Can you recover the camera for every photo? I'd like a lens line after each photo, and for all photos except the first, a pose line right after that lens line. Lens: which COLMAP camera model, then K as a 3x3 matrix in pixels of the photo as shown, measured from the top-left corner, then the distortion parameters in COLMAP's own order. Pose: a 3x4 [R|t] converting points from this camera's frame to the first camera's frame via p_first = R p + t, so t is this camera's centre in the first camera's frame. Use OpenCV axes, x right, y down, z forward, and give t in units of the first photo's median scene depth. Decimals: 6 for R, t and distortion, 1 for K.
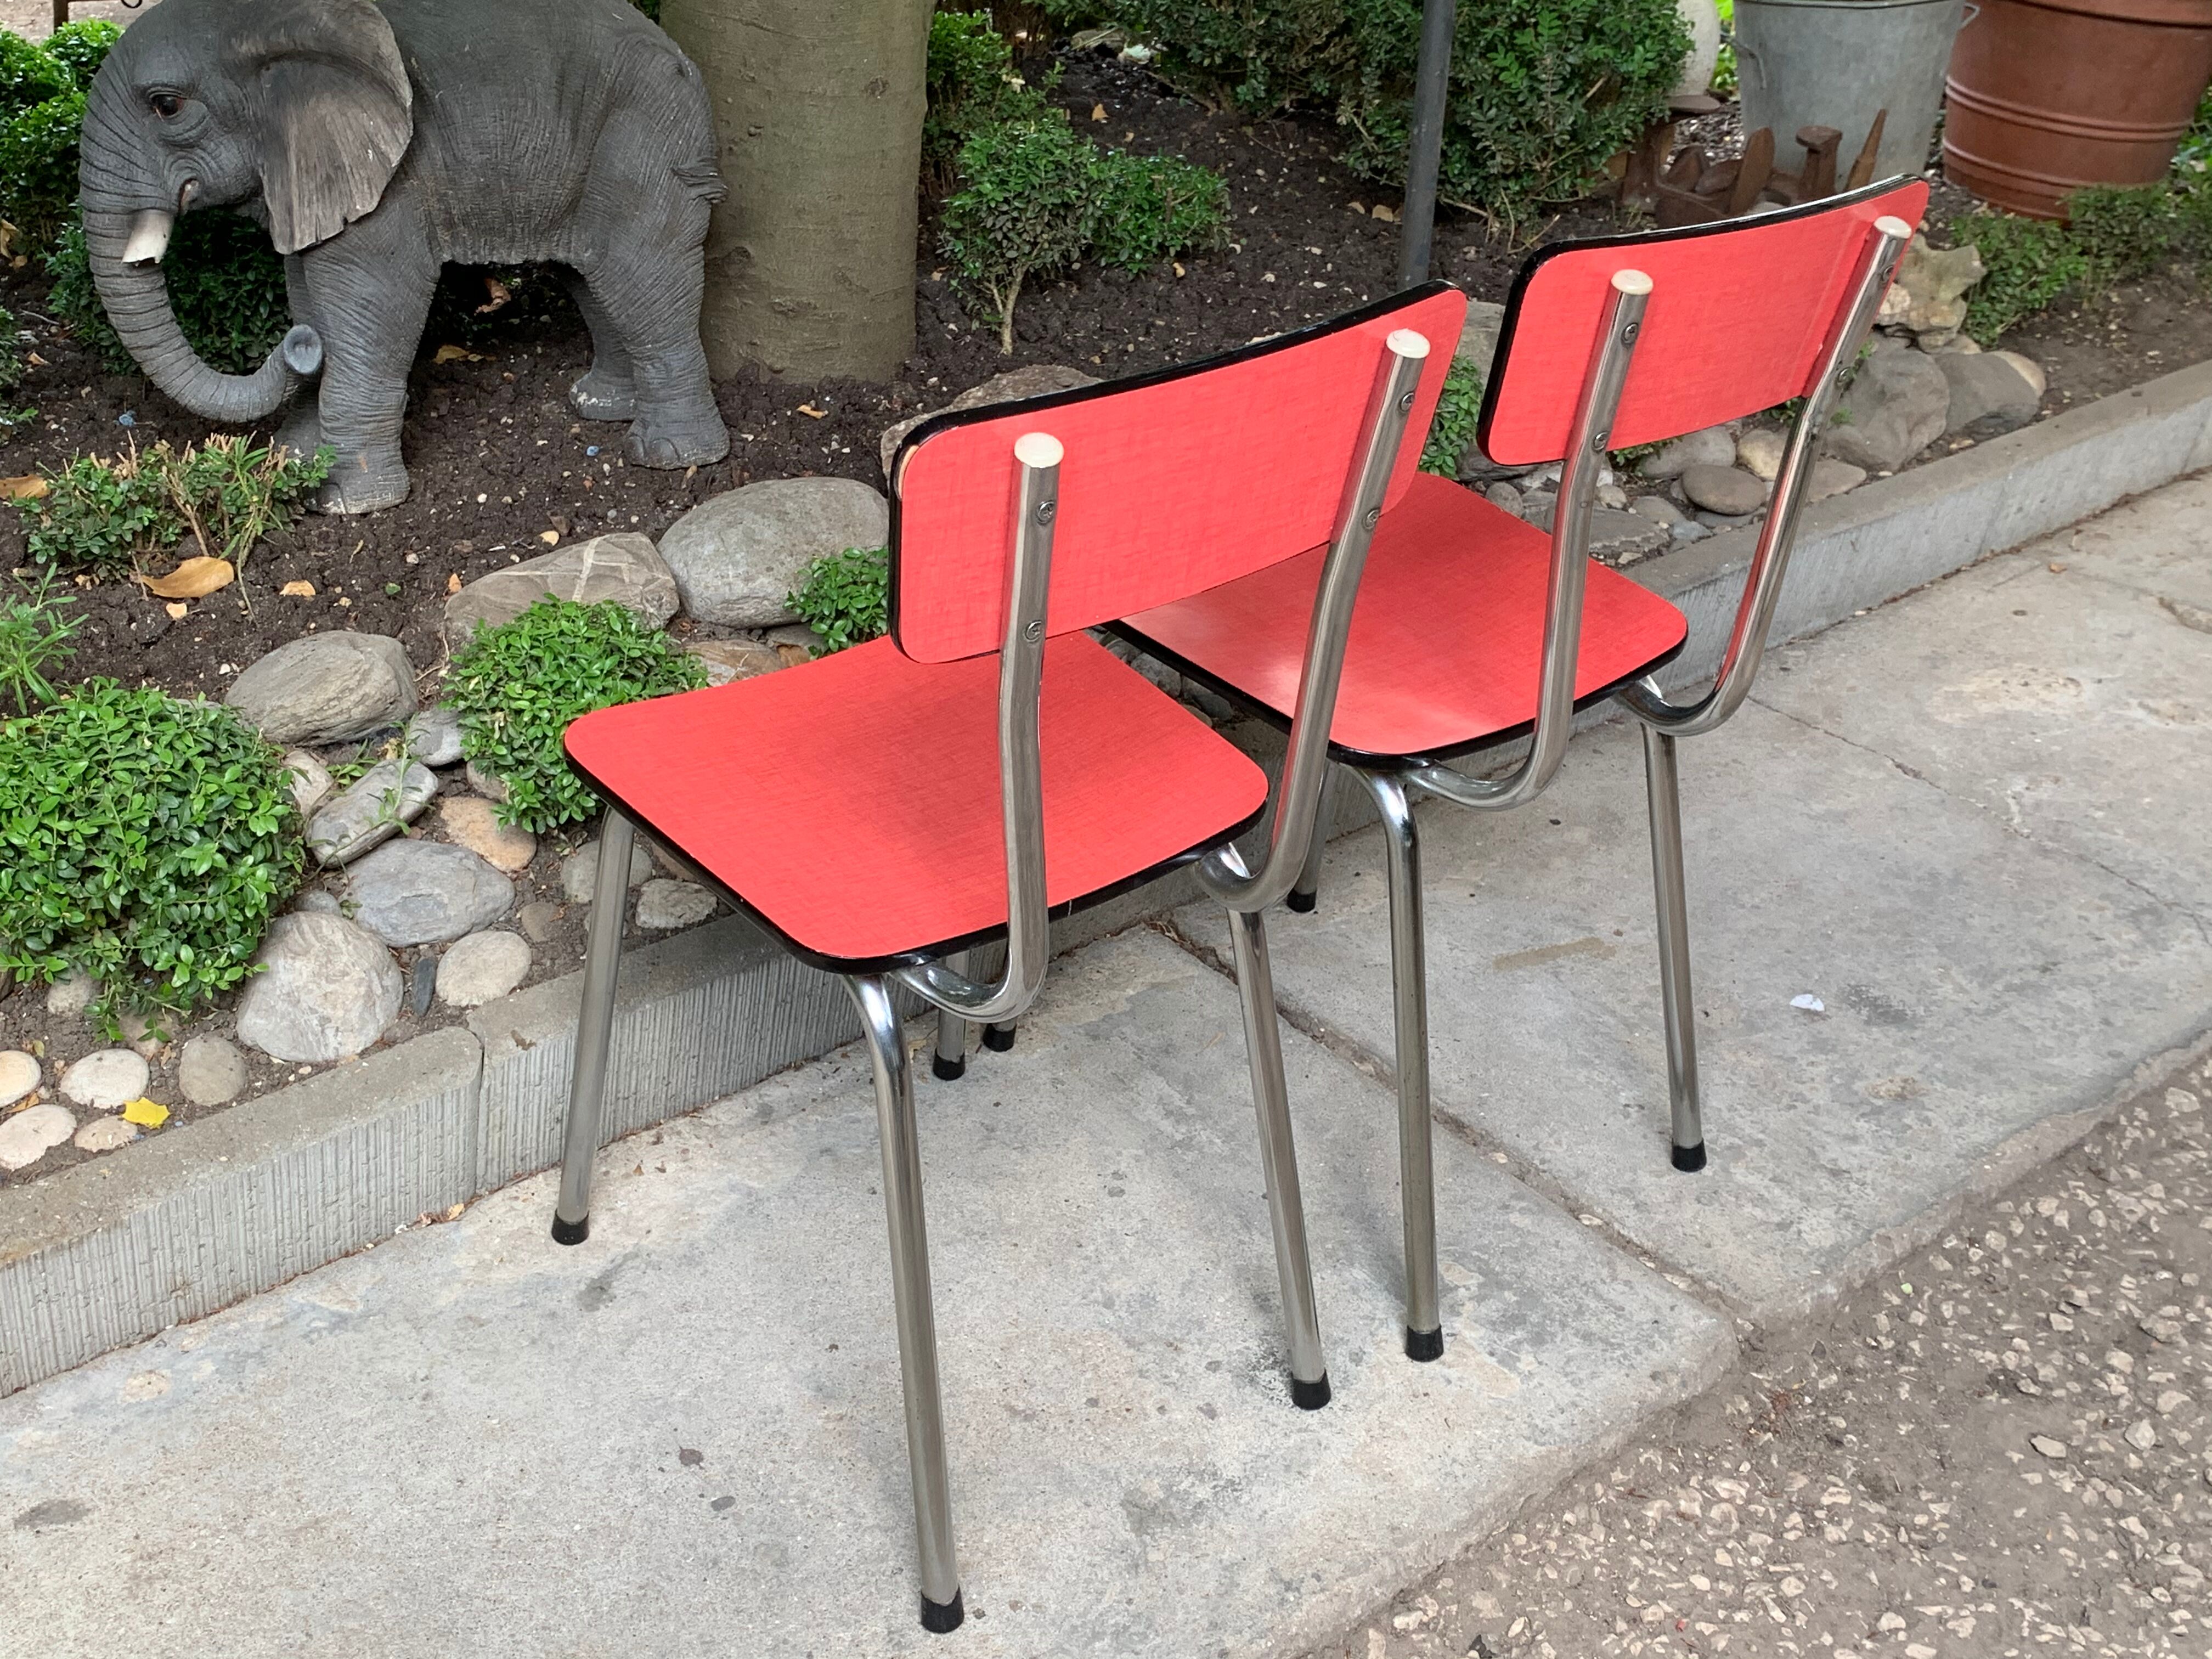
lens RADIAL K [[2487.3, 0, 1122.2], [0, 2487.3, 801.4], [0, 0, 1]] dist [0.180690, -0.553303]
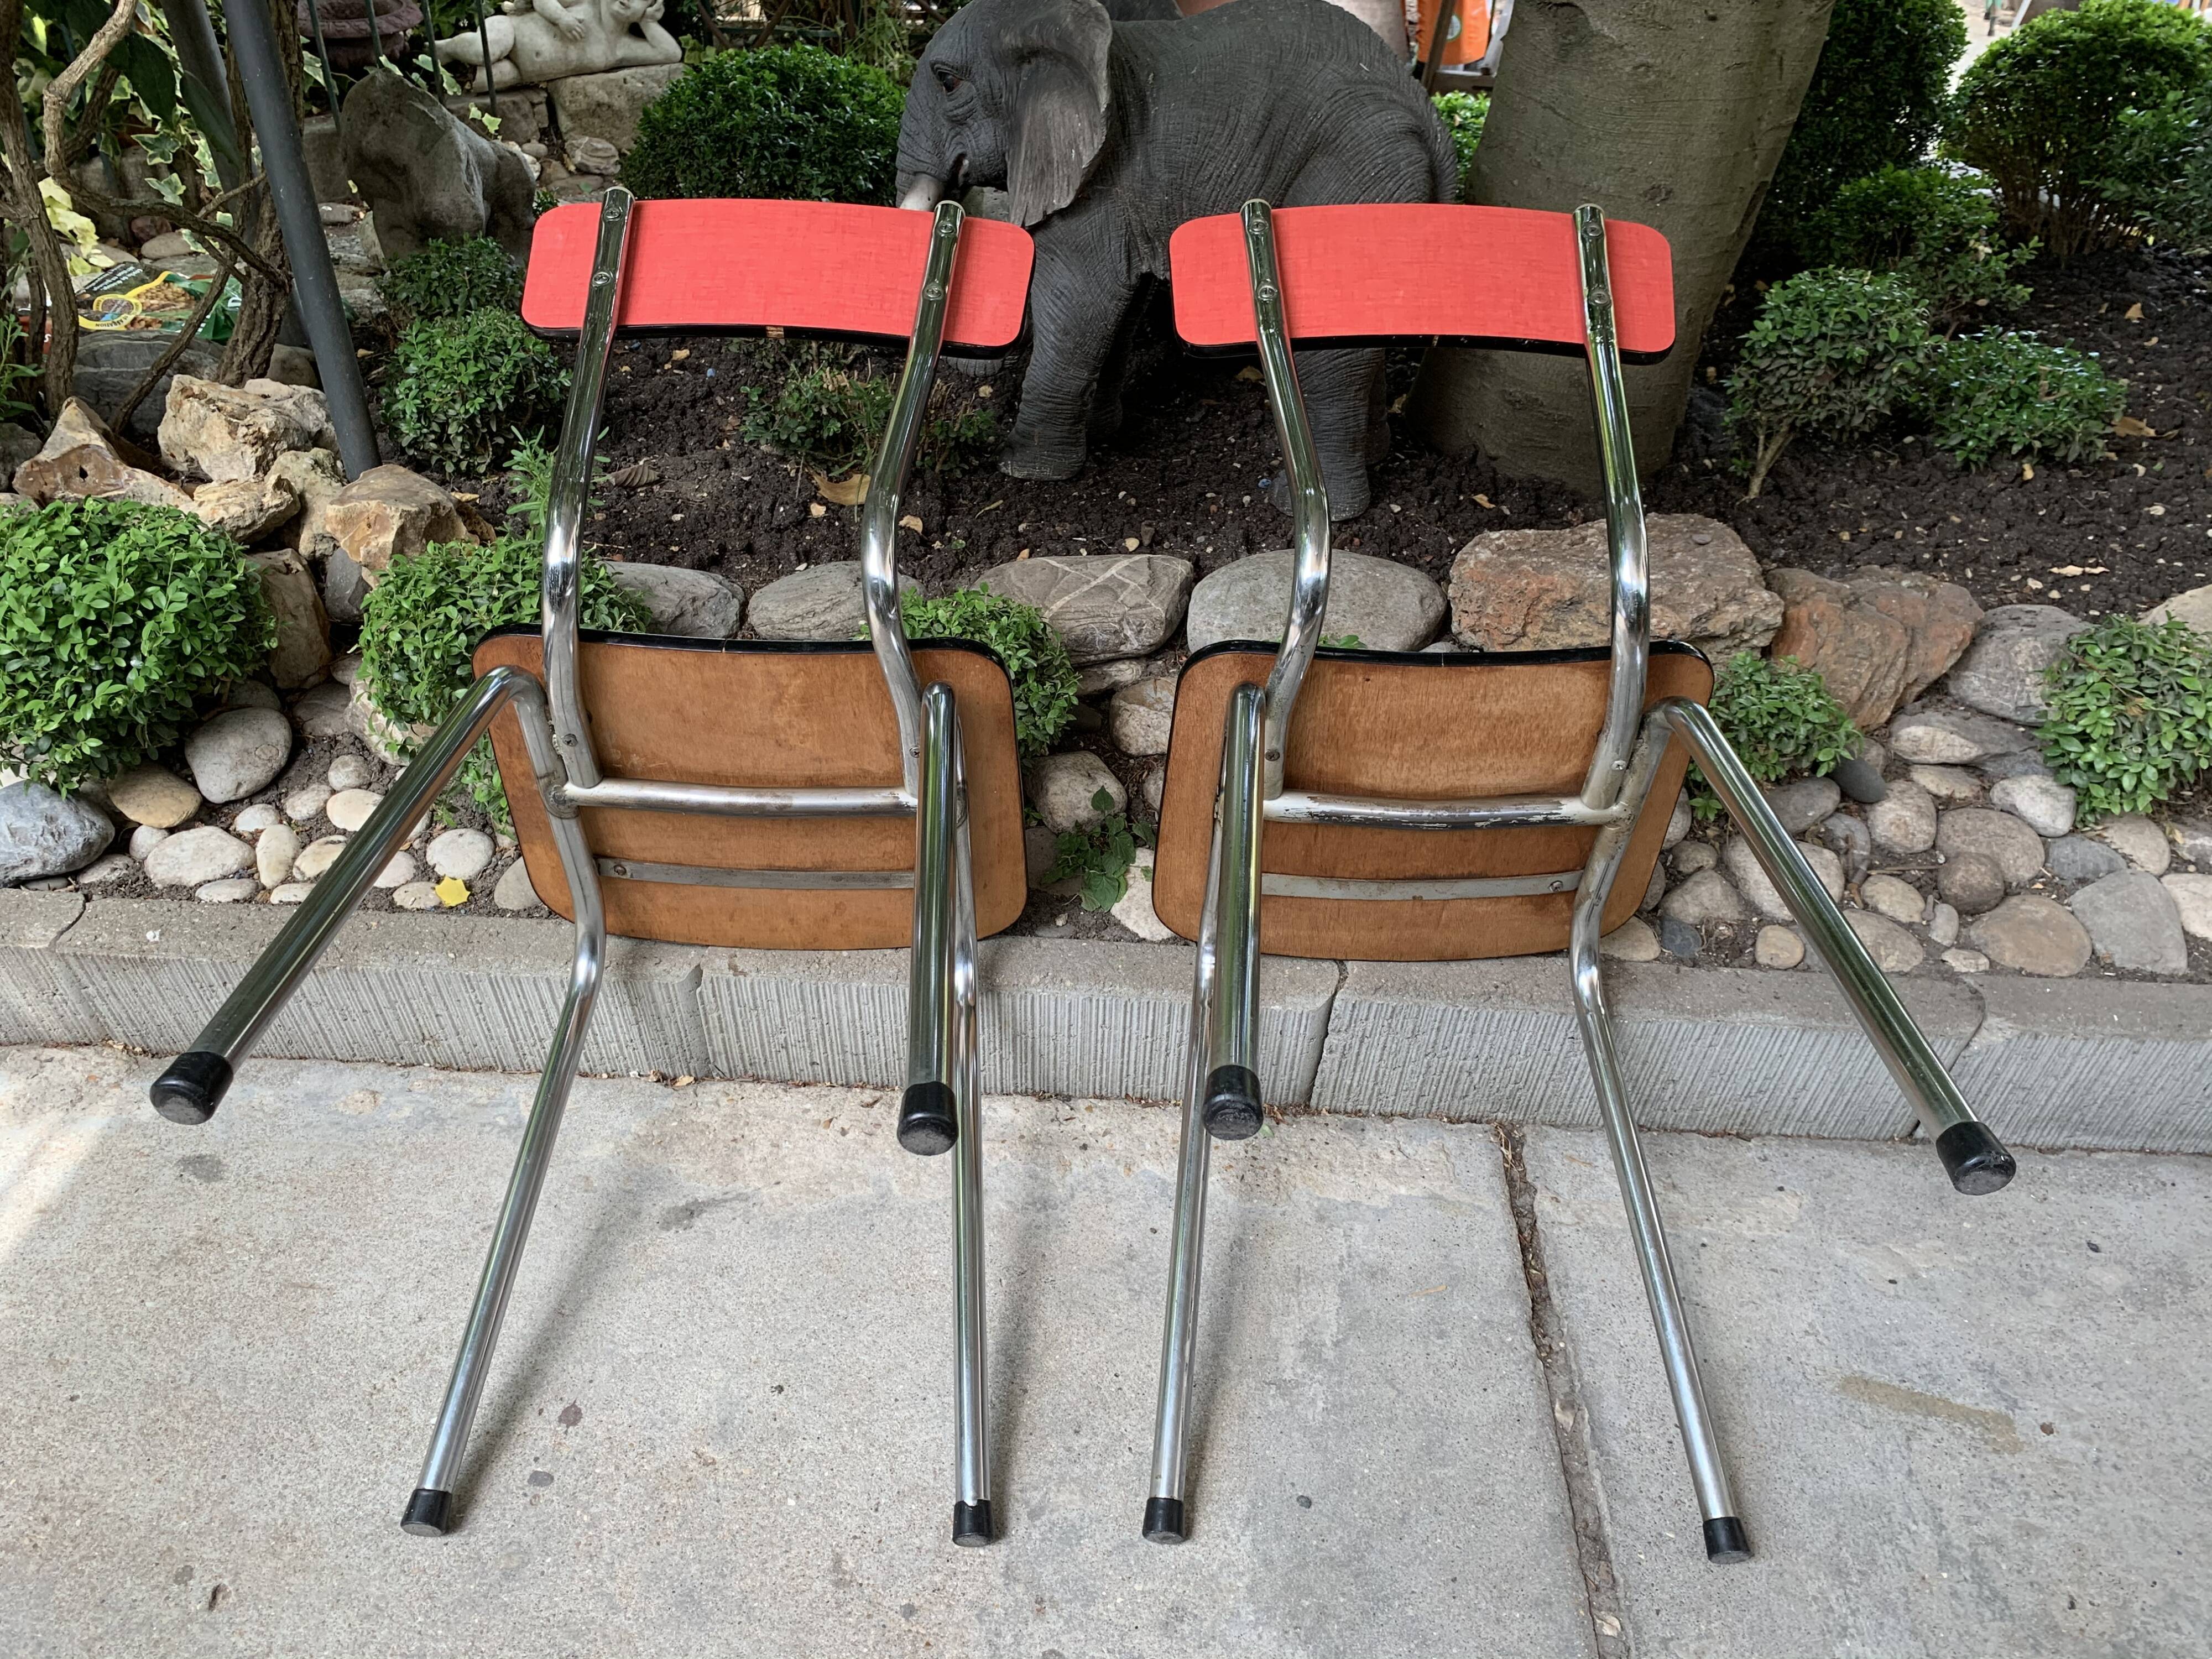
lens RADIAL K [[1699.1, 0, 1115.0], [0, 1699.1, 813.9], [0, 0, 1]] dist [0.005315, -0.000899]
pose [[0.743233, 0.366260, -0.559874, 0.225100], [-0.336491, 0.927934, 0.160348, -0.116455], [0.578255, 0.069217, 0.812915, 0.435484]]
